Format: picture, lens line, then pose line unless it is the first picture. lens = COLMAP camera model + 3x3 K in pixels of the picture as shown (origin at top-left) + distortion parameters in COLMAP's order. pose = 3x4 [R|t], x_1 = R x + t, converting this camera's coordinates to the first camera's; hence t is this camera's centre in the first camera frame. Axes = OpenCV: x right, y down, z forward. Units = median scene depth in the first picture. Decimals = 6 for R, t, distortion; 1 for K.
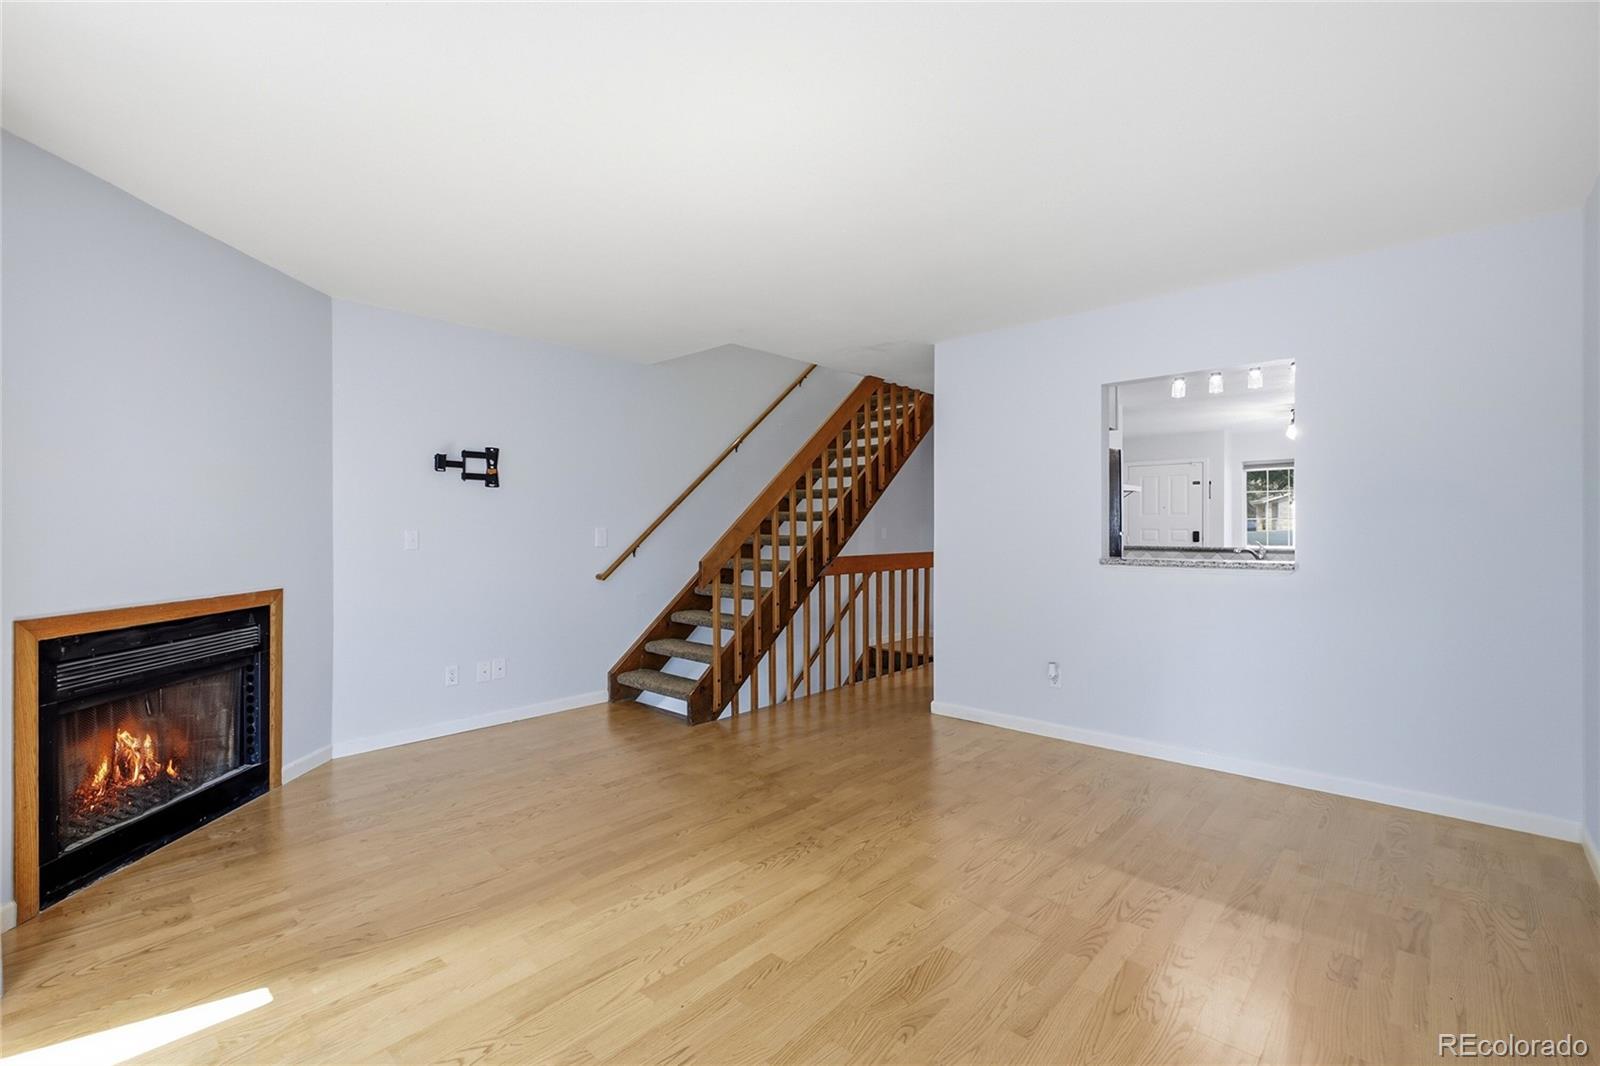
lens RADIAL K [[709.3, 0, 807.2], [0, 709.3, 524.1], [0, 0, 1]] dist [-0.000720, 0.000449]
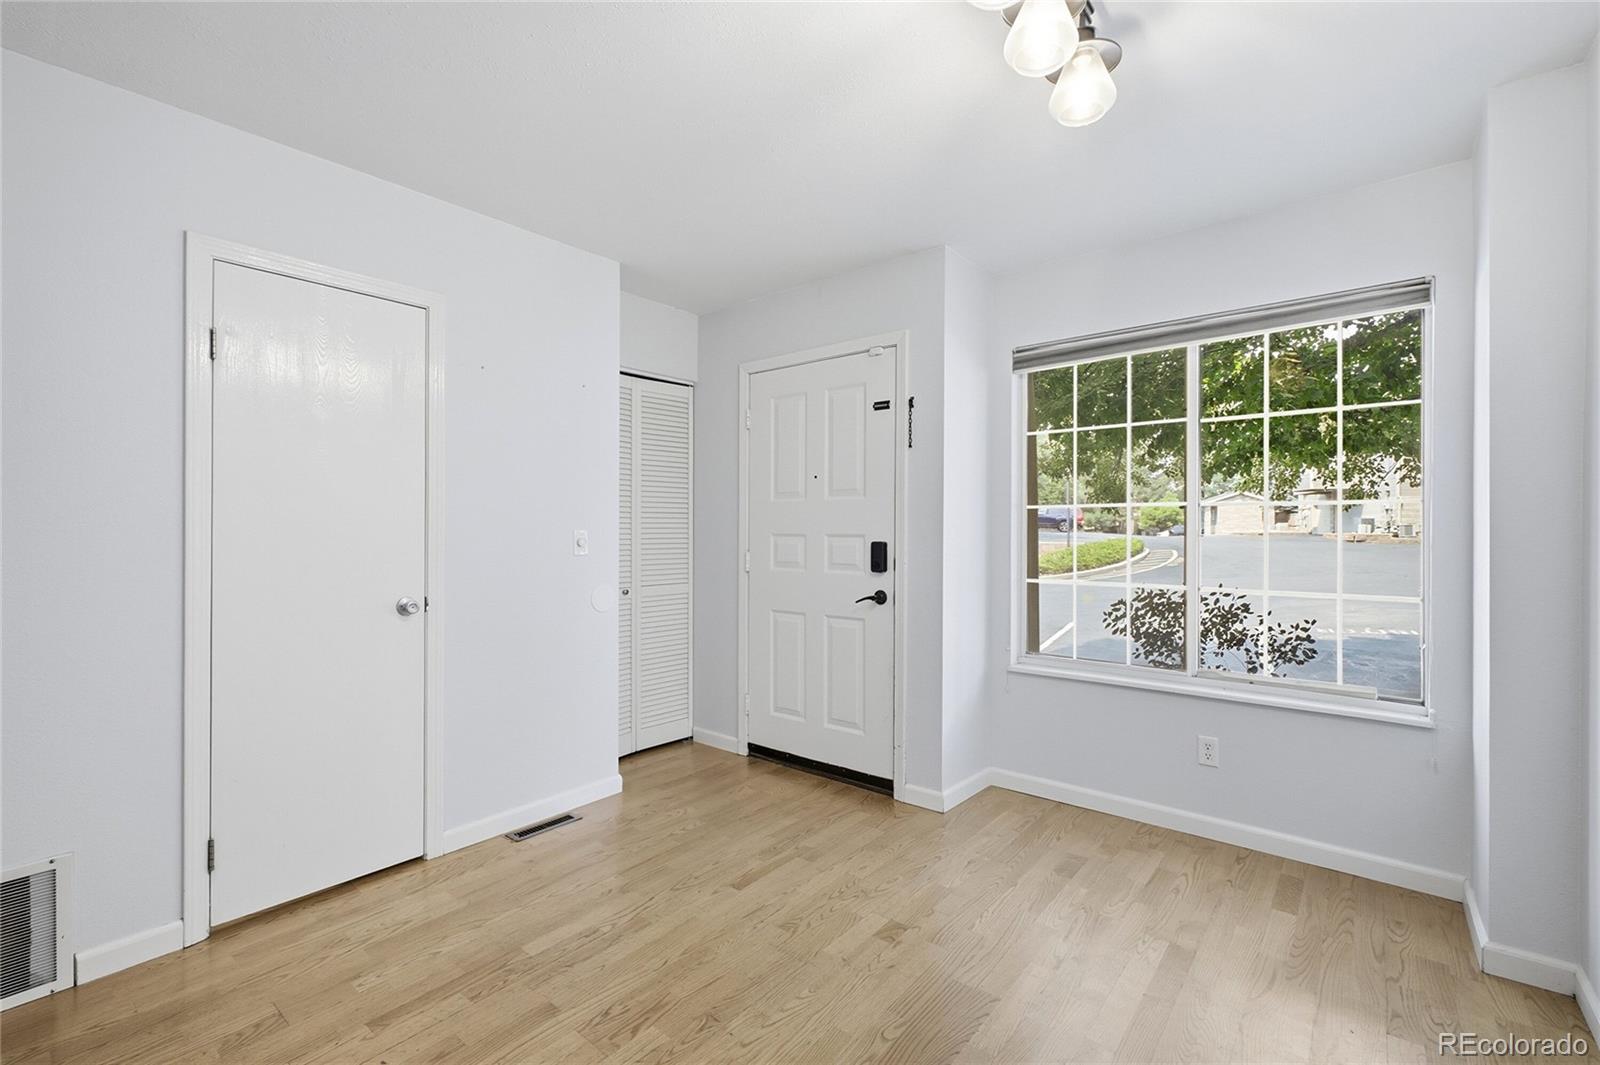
lens RADIAL K [[709.3, 0, 801.9], [0, 709.3, 530.3], [0, 0, 1]] dist [-0.000720, 0.000449]
pose [[0.998825, 0.000793, 0.048463, 0.492629], [-0.000974, 0.999993, 0.003715, 0.003154], [-0.048459, -0.003758, 0.998818, 0.649412]]
